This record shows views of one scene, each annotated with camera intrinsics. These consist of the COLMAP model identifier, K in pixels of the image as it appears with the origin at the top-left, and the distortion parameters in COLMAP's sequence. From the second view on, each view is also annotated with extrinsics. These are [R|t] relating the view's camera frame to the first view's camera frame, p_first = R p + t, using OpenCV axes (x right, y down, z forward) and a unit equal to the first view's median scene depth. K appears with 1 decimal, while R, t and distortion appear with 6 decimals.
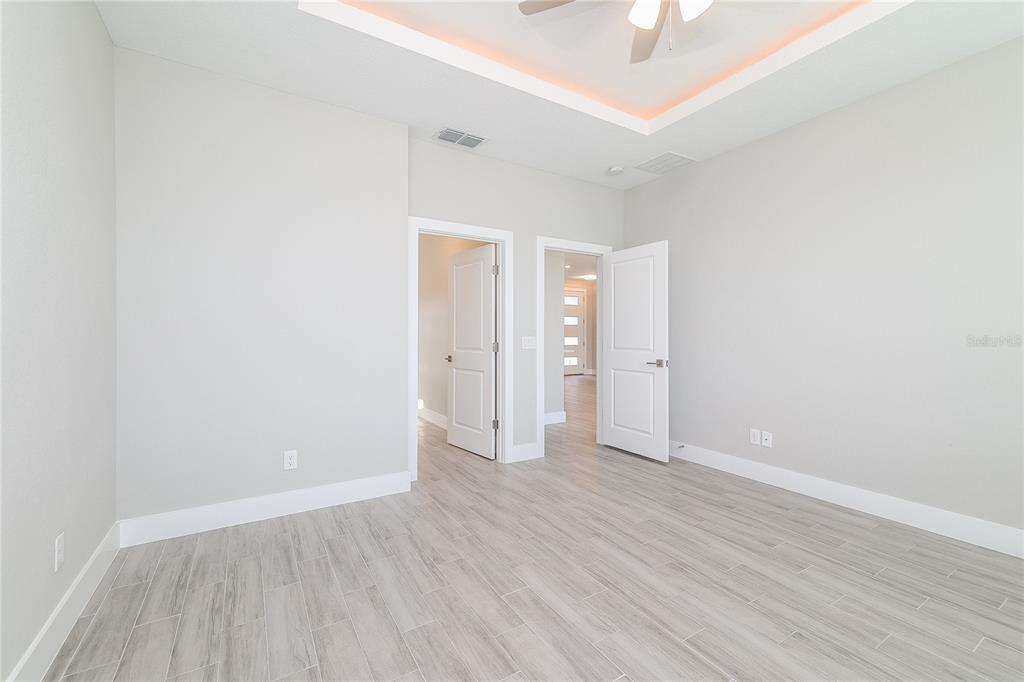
lens RADIAL K [[428.3, 0, 506.8], [0, 428.3, 334.4], [0, 0, 1]] dist [0.005165, 0.000623]
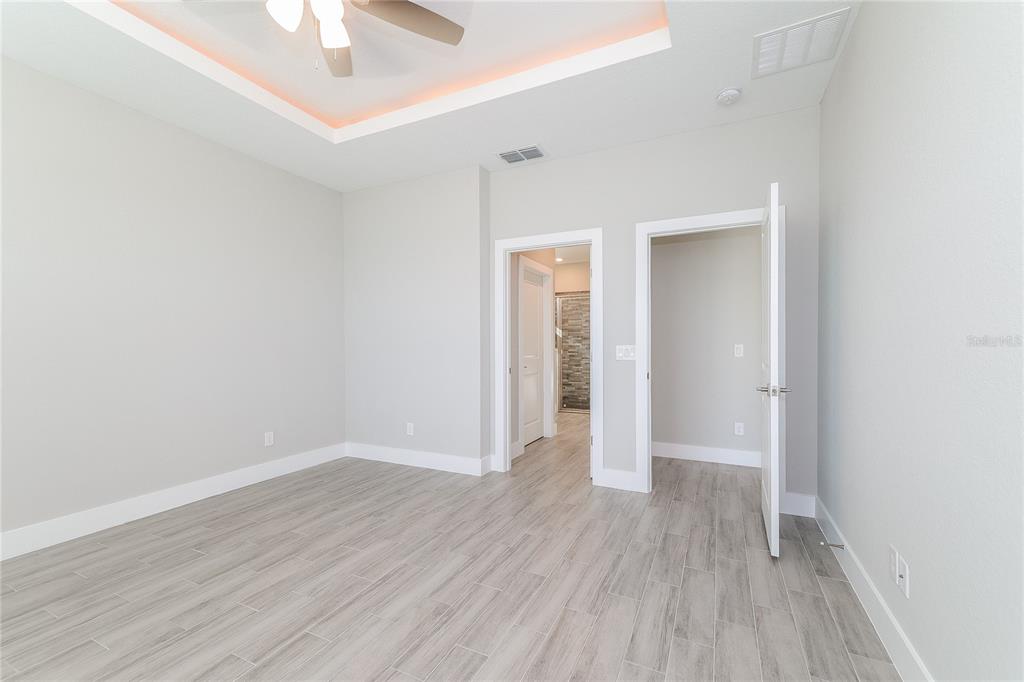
lens RADIAL K [[428.3, 0, 512.9], [0, 428.3, 346.3], [0, 0, 1]] dist [0.005165, 0.000623]
pose [[0.538880, 0.000491, -0.842382, 0.904492], [0.001529, 0.999998, 0.001562, 0.007592], [0.842381, -0.002130, 0.538878, 0.495541]]
